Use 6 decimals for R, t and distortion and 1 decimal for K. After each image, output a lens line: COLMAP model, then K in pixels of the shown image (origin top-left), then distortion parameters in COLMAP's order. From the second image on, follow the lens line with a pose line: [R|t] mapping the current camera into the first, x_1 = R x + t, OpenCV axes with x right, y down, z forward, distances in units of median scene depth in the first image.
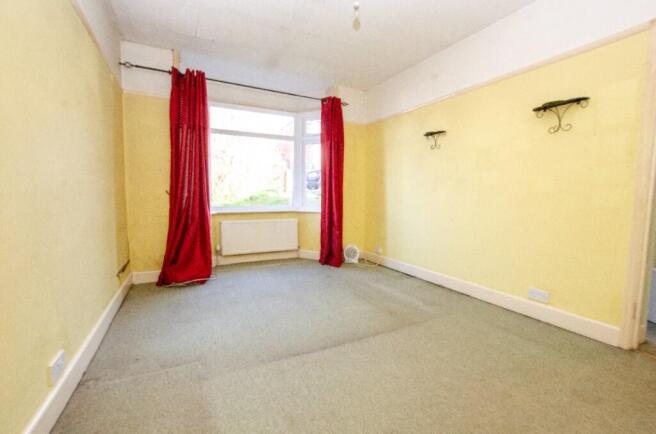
lens RADIAL K [[293.8, 0, 330.7], [0, 293.8, 219.0], [0, 0, 1]] dist [-0.000640, -0.000188]
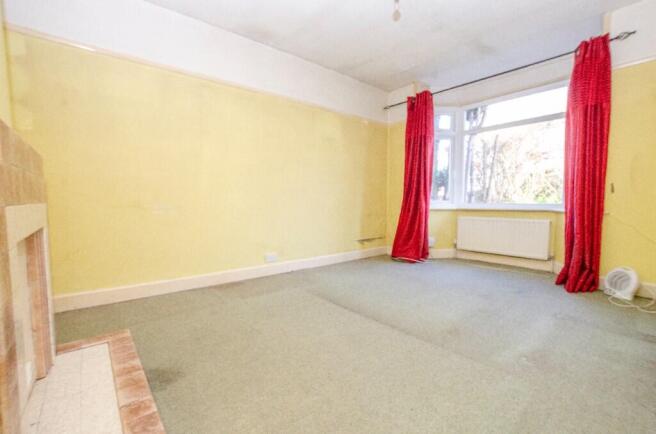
lens RADIAL K [[293.8, 0, 330.7], [0, 293.8, 219.0], [0, 0, 1]] dist [-0.000640, -0.000188]
pose [[0.224416, 0.052053, -0.973102, 0.623557], [-0.069832, 0.996864, 0.037220, 0.010093], [0.971988, 0.059601, 0.227347, 0.341052]]
